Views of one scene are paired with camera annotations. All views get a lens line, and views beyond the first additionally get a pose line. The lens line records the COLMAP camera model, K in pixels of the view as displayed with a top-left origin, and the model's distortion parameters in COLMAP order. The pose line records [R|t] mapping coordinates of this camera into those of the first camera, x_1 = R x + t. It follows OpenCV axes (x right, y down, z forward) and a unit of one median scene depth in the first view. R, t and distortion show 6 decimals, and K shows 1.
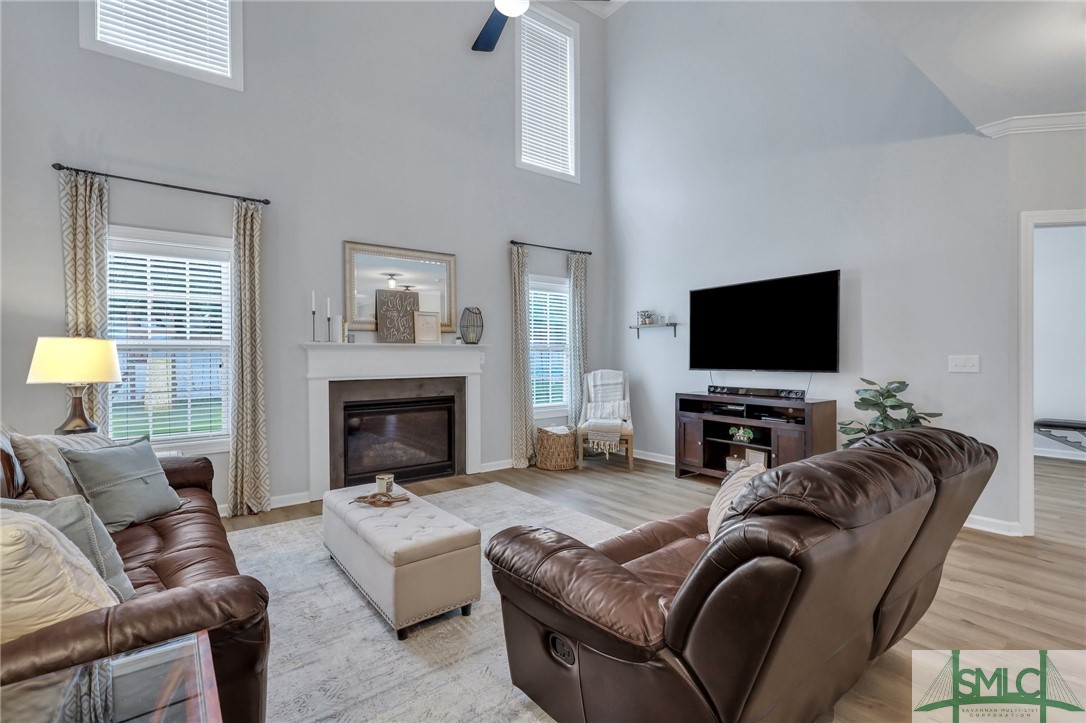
lens RADIAL K [[498.1, 0, 542.9], [0, 498.1, 356.9], [0, 0, 1]] dist [0.000634, -0.001198]
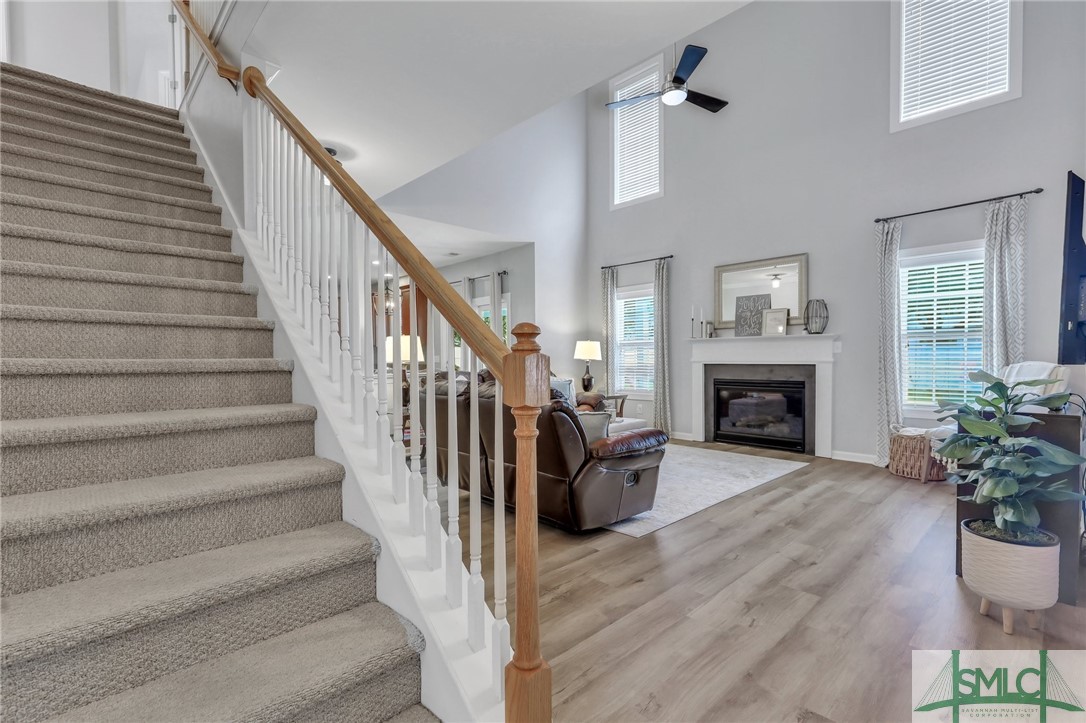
lens RADIAL K [[498.1, 0, 541.9], [0, 498.1, 360.6], [0, 0, 1]] dist [0.000634, -0.001198]
pose [[0.102748, 0.006685, -0.994685, 0.931202], [0.000342, 0.999977, 0.006756, 0.026200], [0.994707, -0.001034, 0.102743, 0.335563]]
